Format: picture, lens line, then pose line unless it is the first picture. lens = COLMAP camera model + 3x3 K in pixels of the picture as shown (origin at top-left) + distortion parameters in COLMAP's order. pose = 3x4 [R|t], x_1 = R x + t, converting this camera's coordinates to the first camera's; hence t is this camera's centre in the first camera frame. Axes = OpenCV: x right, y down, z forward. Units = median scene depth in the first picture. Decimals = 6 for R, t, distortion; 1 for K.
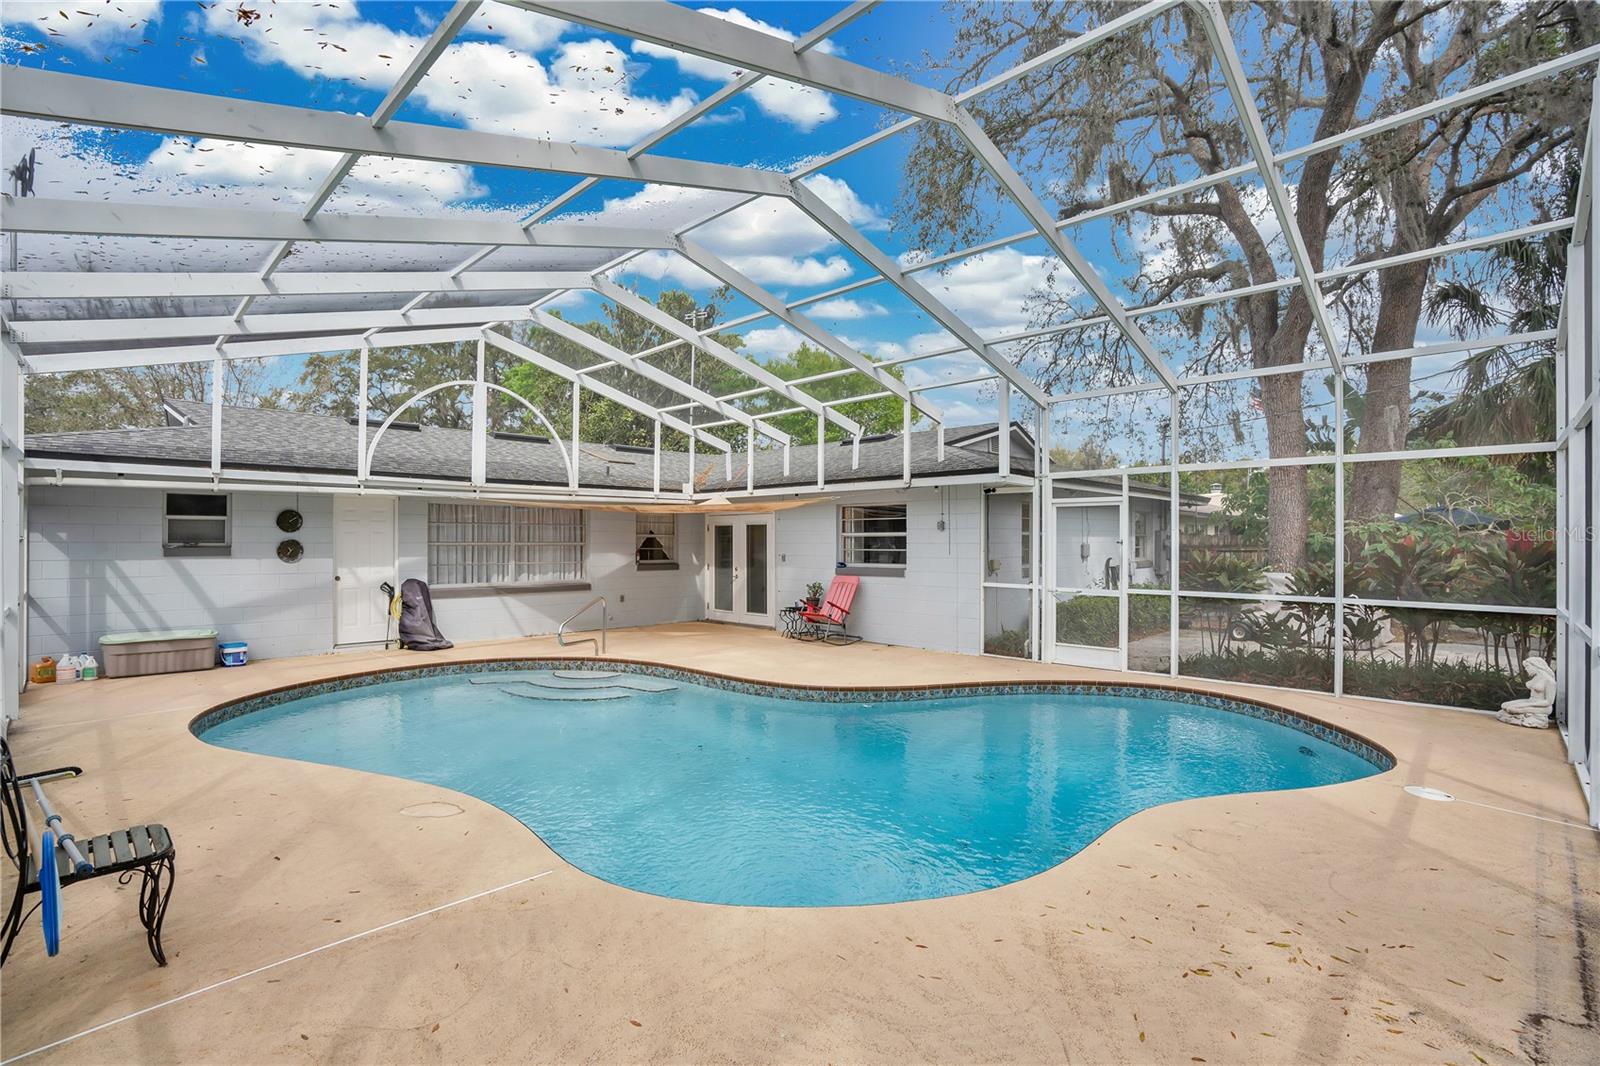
lens RADIAL K [[729.9, 0, 792.0], [0, 729.9, 537.1], [0, 0, 1]] dist [-0.028848, 0.000219]
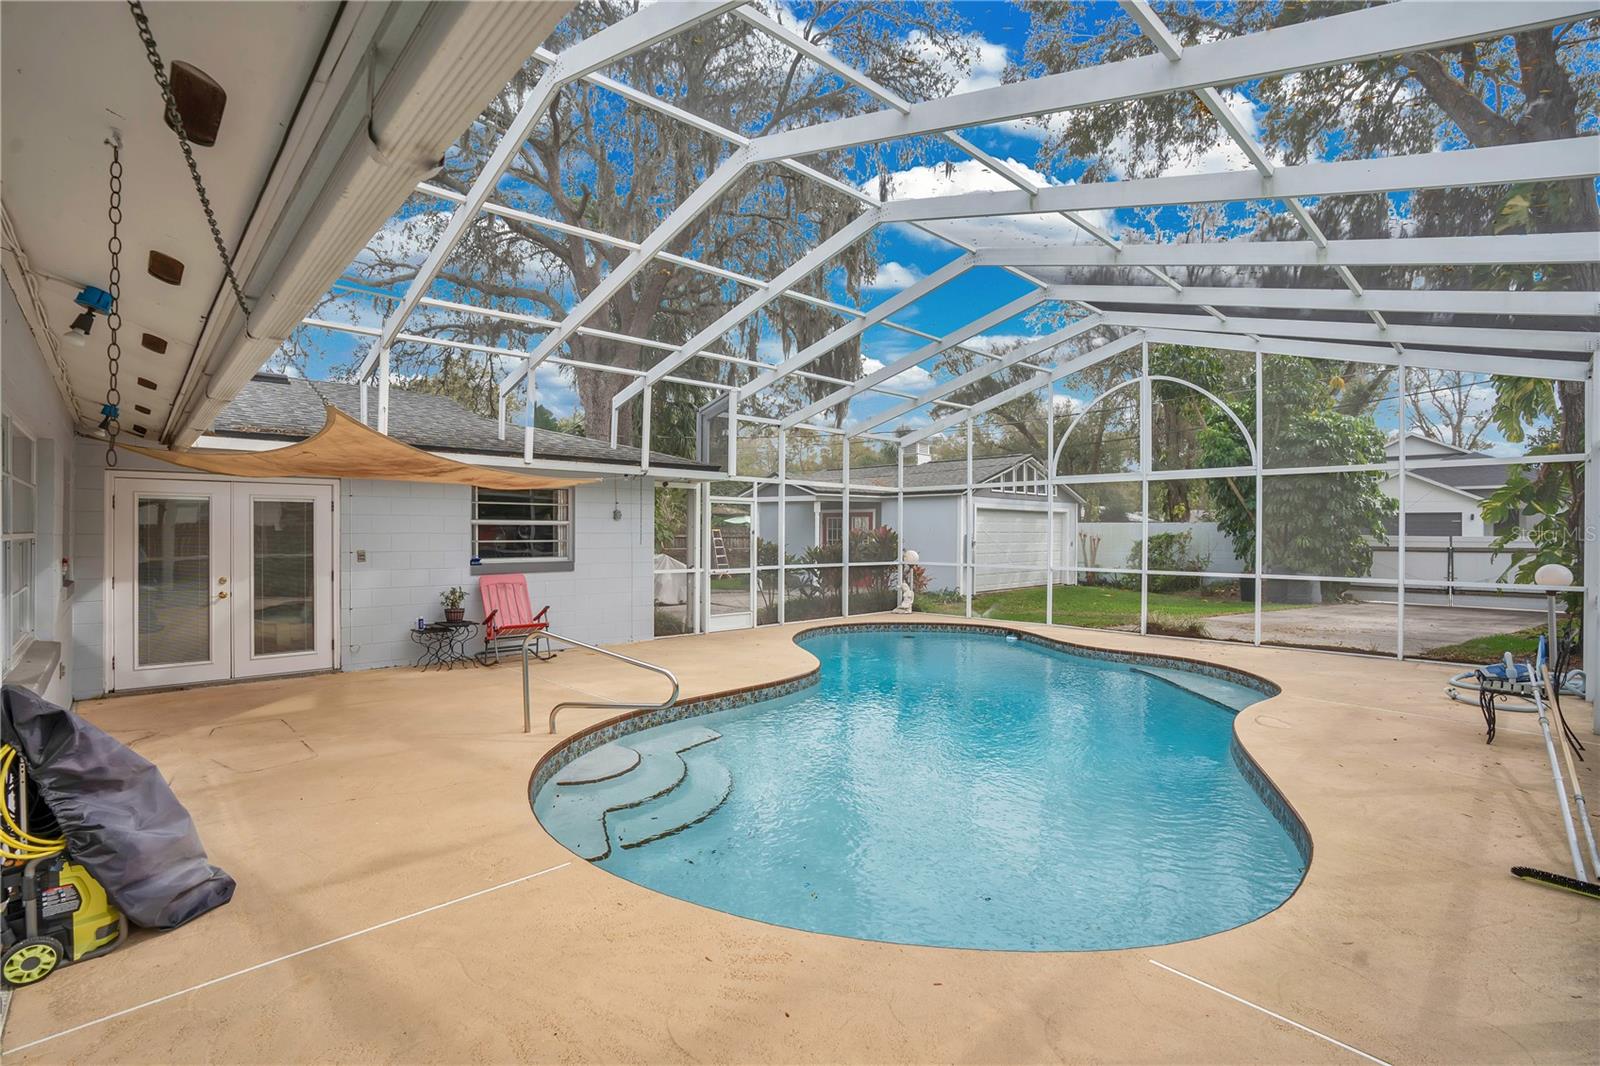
lens RADIAL K [[729.9, 0, 775.9], [0, 729.9, 529.3], [0, 0, 1]] dist [-0.028848, 0.000219]
pose [[0.048730, 0.005871, 0.998795, -0.727687], [-0.011872, 0.999915, -0.005298, 0.005559], [-0.998741, -0.011600, 0.048796, 0.710402]]
